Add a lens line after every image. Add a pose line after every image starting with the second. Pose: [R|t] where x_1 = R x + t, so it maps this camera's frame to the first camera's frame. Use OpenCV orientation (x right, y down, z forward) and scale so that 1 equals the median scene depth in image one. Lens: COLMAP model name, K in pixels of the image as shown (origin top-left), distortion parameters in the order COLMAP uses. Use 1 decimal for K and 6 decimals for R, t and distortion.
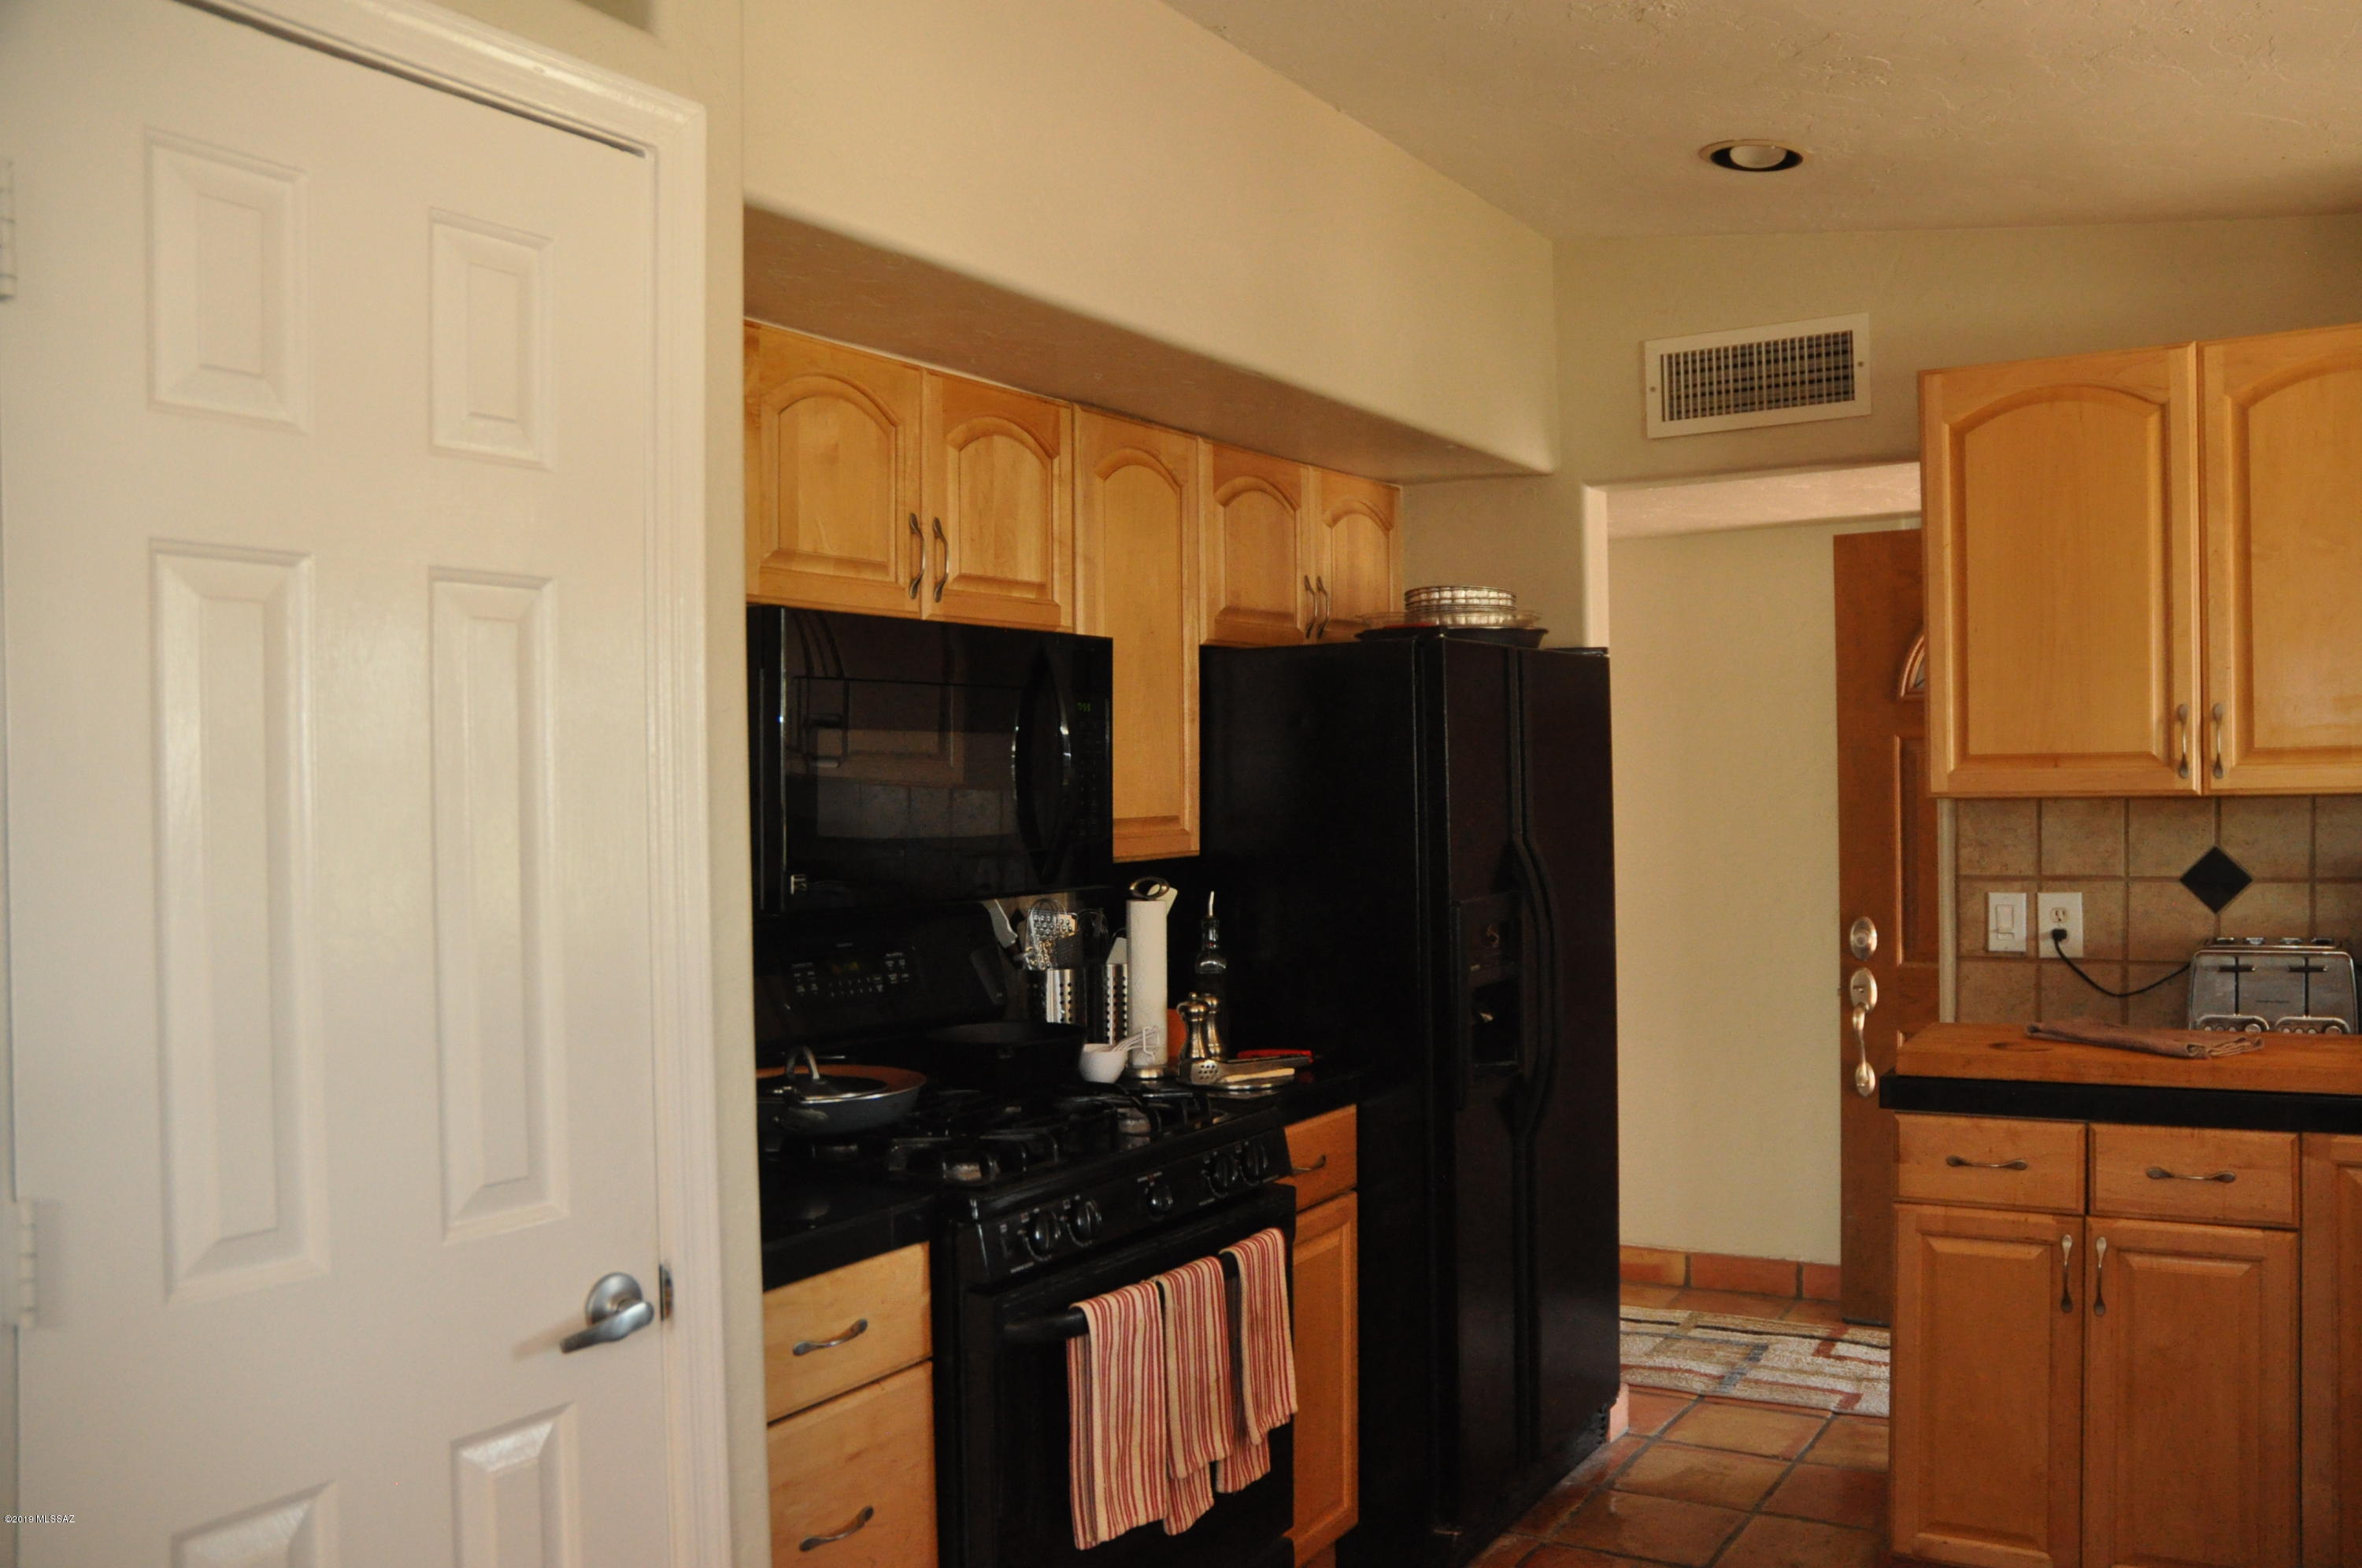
lens RADIAL K [[1928.3, 0, 1226.2], [0, 1928.3, 837.0], [0, 0, 1]] dist [-0.152975, 0.139746]
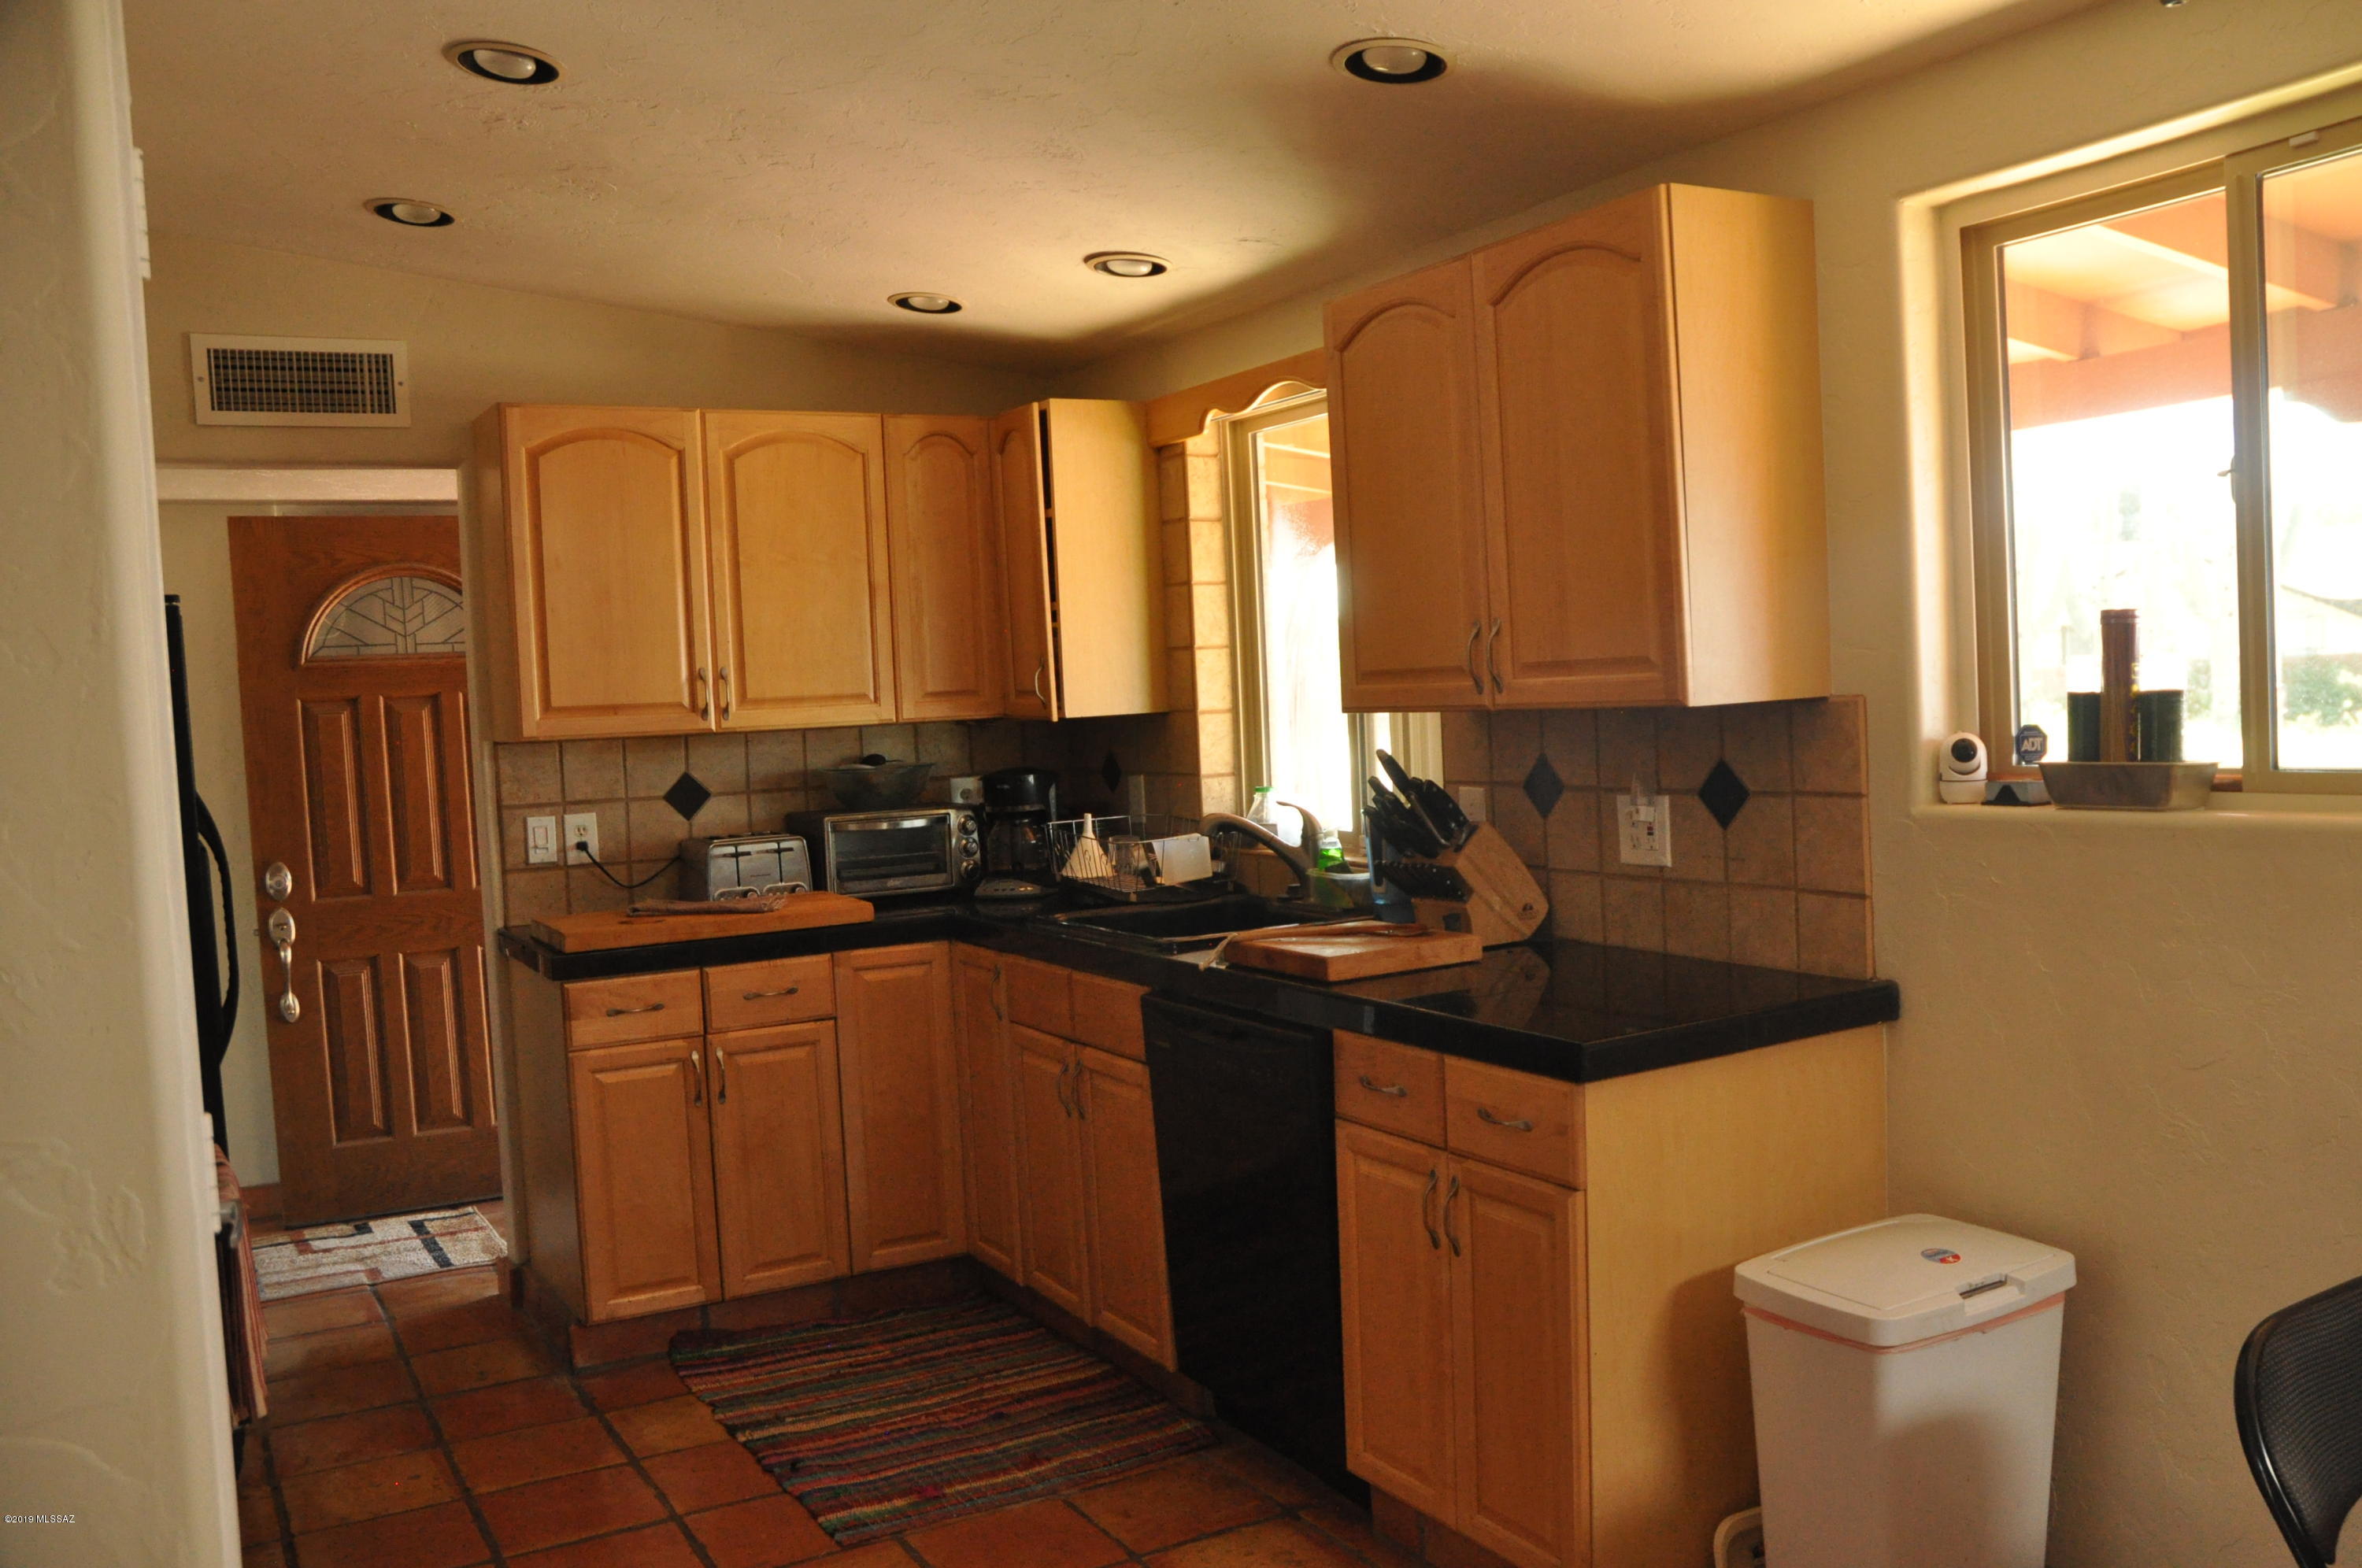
lens RADIAL K [[1928.3, 0, 1226.2], [0, 1928.3, 837.0], [0, 0, 1]] dist [-0.152975, 0.139746]
pose [[0.475876, -0.065594, 0.877063, -0.493505], [0.053690, 0.997522, 0.045472, 0.010004], [-0.877872, 0.025450, 0.478219, -0.017851]]
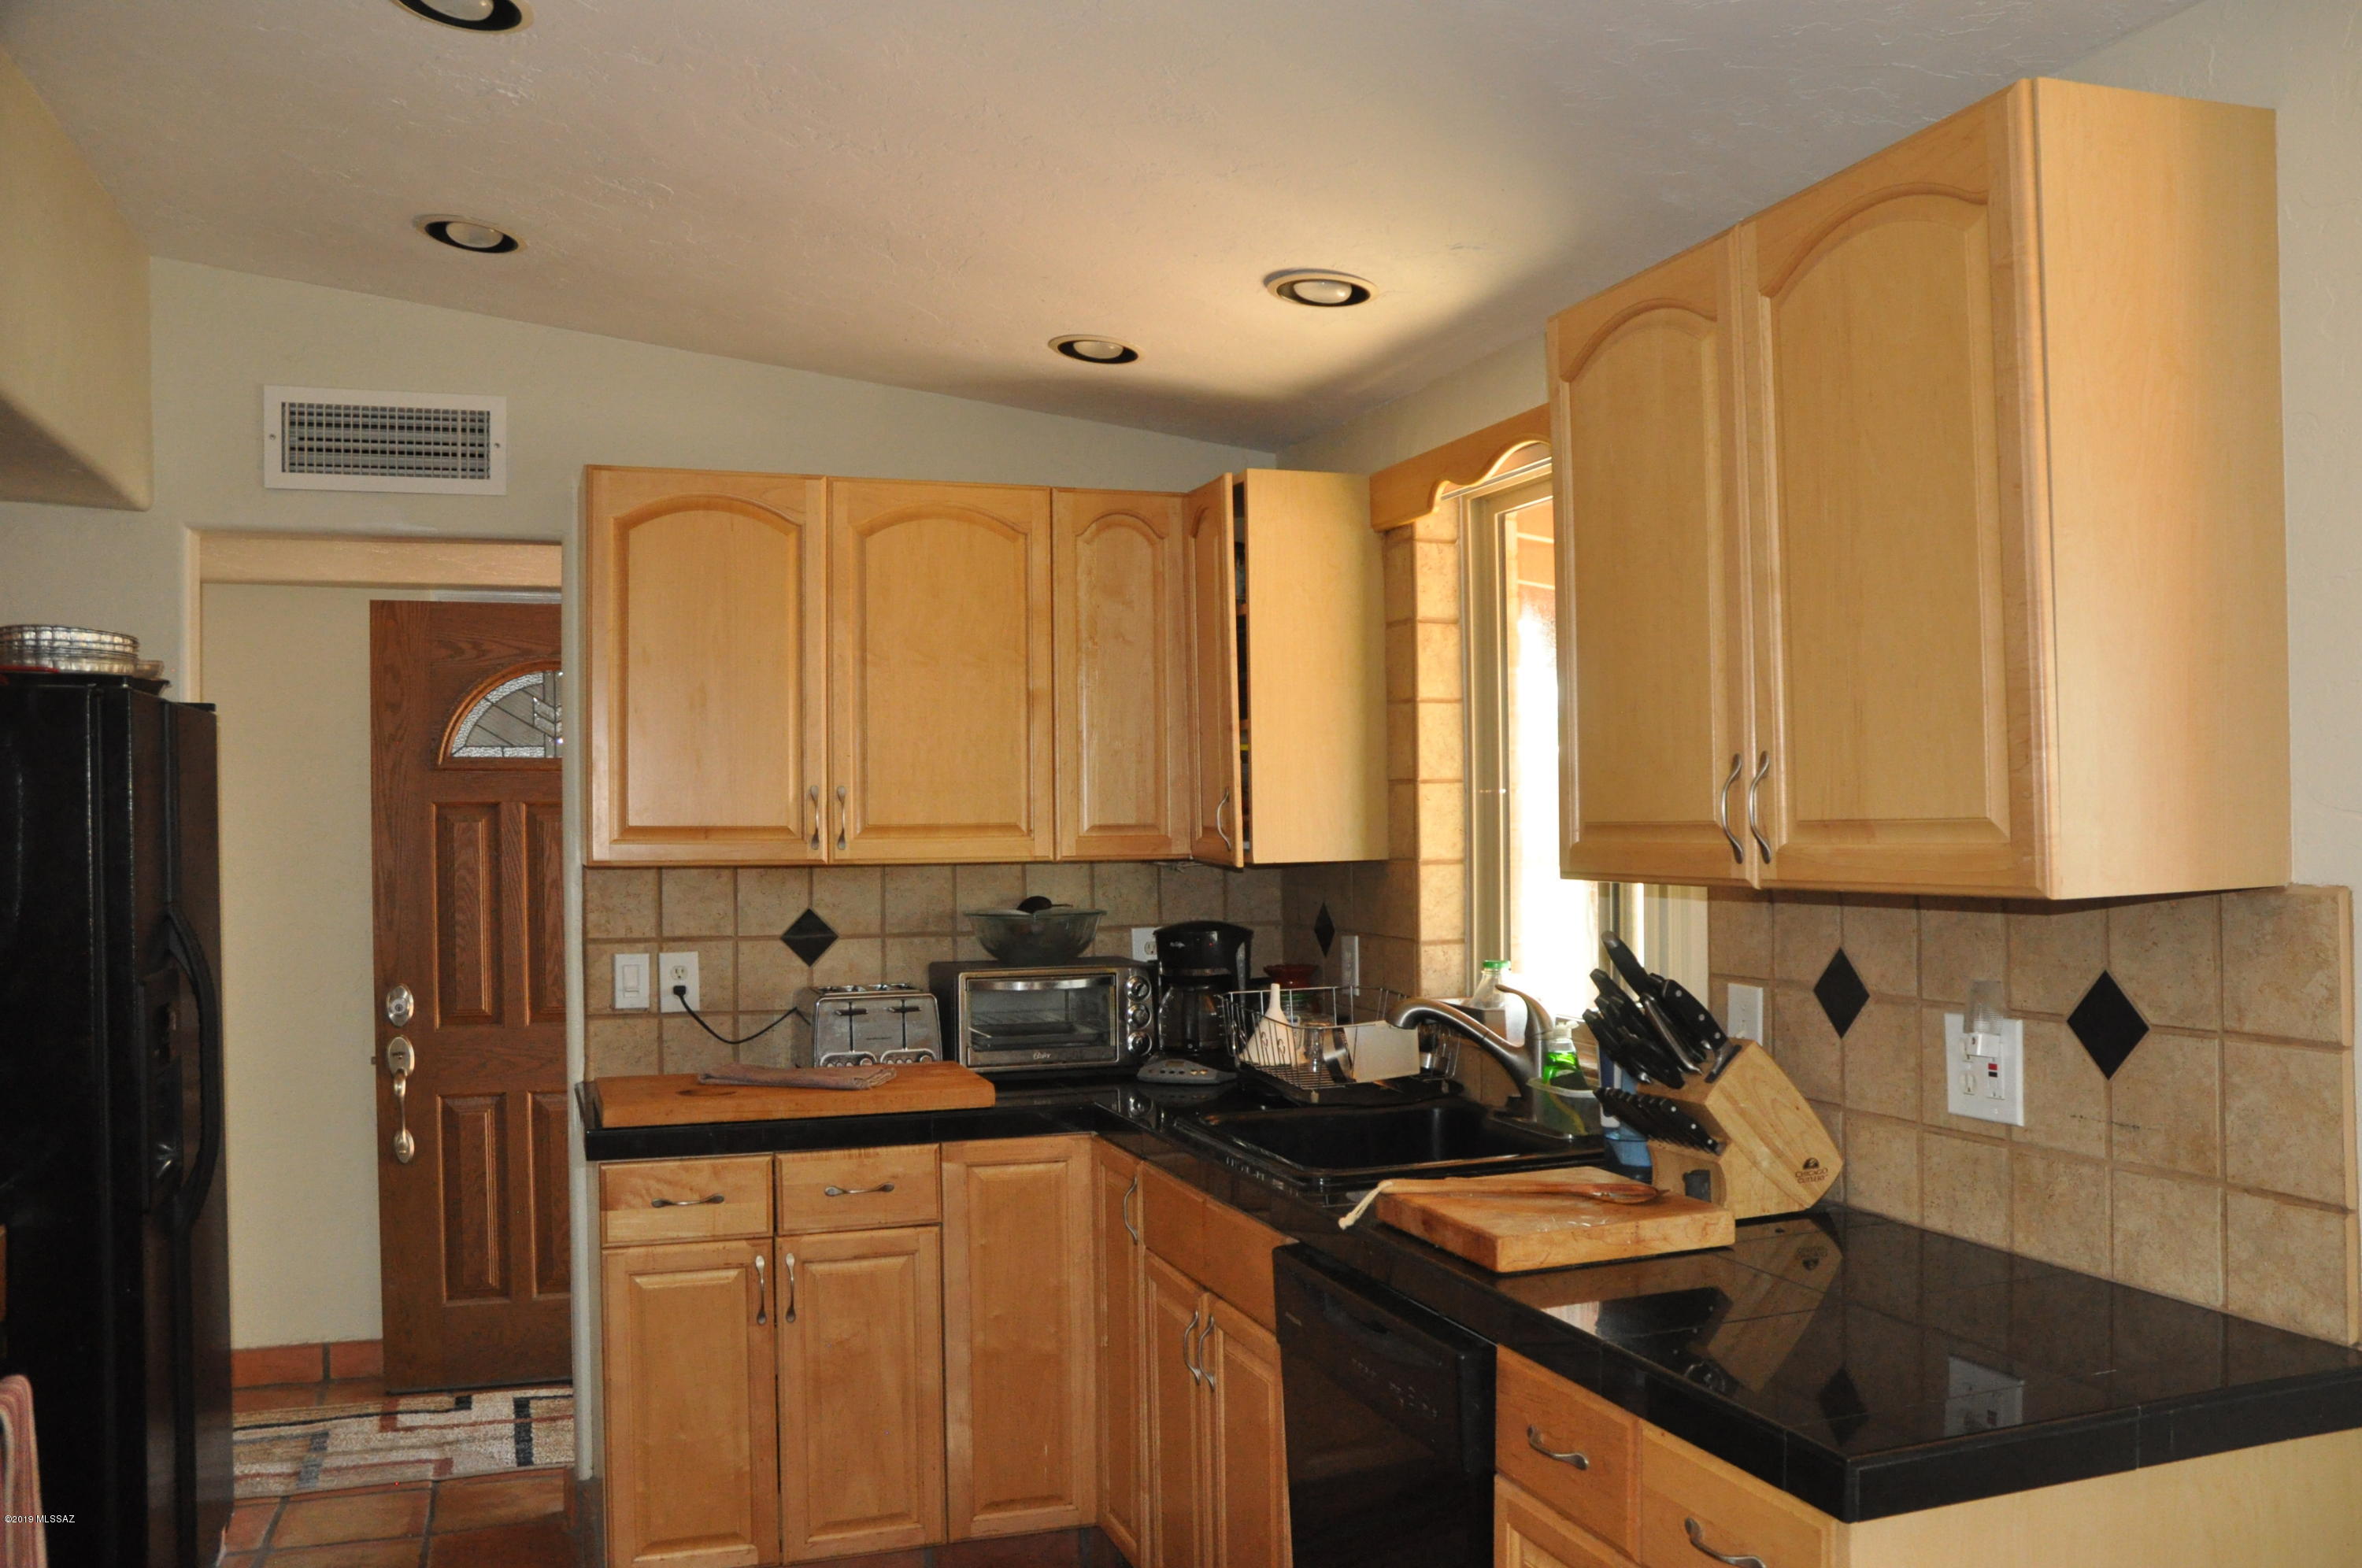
lens RADIAL K [[1928.3, 0, 1226.2], [0, 1928.3, 837.0], [0, 0, 1]] dist [-0.152975, 0.139746]
pose [[0.630507, 0.012211, 0.776087, -0.218461], [0.014068, 0.999532, -0.027156, -0.003002], [-0.776056, 0.028040, 0.630041, 0.049819]]
